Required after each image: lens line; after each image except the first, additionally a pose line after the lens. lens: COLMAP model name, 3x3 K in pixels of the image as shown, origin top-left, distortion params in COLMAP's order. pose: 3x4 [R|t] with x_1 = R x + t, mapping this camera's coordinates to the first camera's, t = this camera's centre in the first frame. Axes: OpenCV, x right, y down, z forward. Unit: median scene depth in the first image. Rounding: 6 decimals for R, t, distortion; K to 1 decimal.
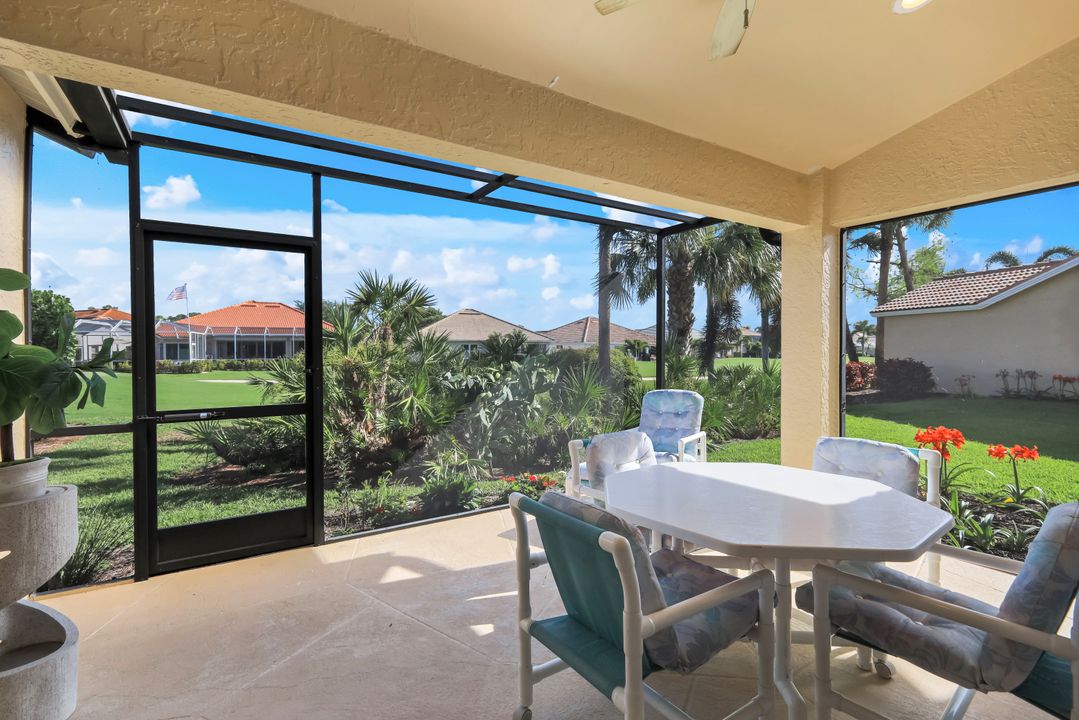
lens RADIAL K [[496.7, 0, 539.5], [0, 496.7, 360.0], [0, 0, 1]] dist [0.002209, 0.000011]
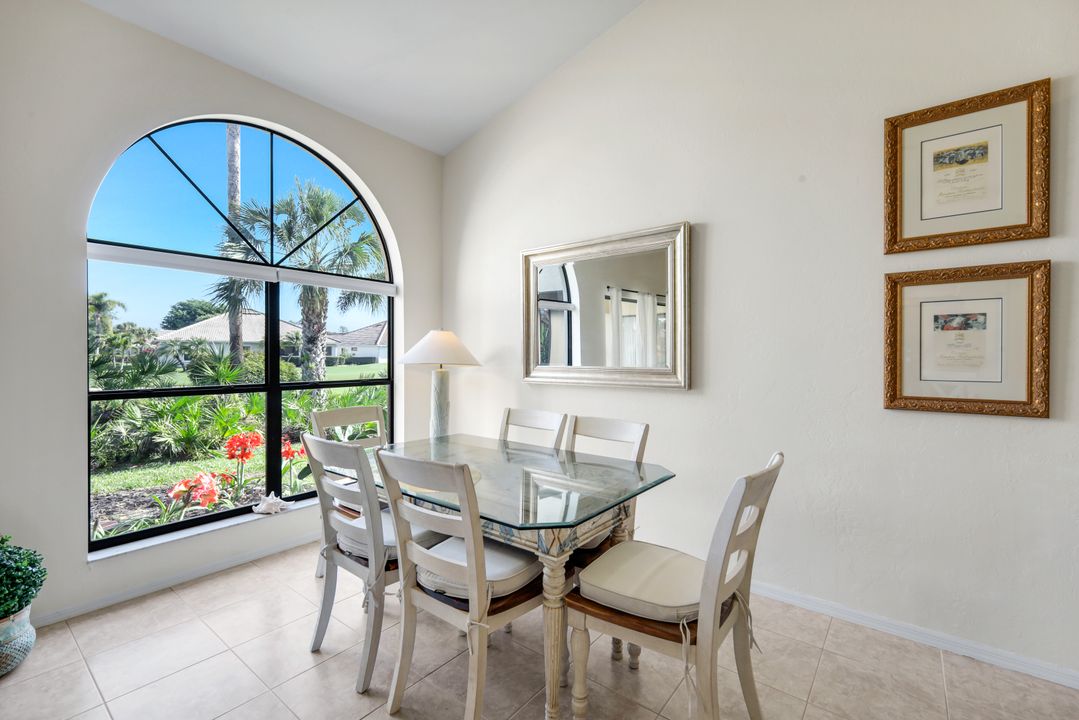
lens RADIAL K [[469.9, 0, 539.5], [0, 469.9, 359.2], [0, 0, 1]] dist [0.003662, 0.000113]
pose [[0.944106, 0.001414, 0.329640, 0.648945], [0.000029, 0.999990, -0.004371, -0.017656], [-0.329643, 0.004136, 0.944097, -0.143037]]
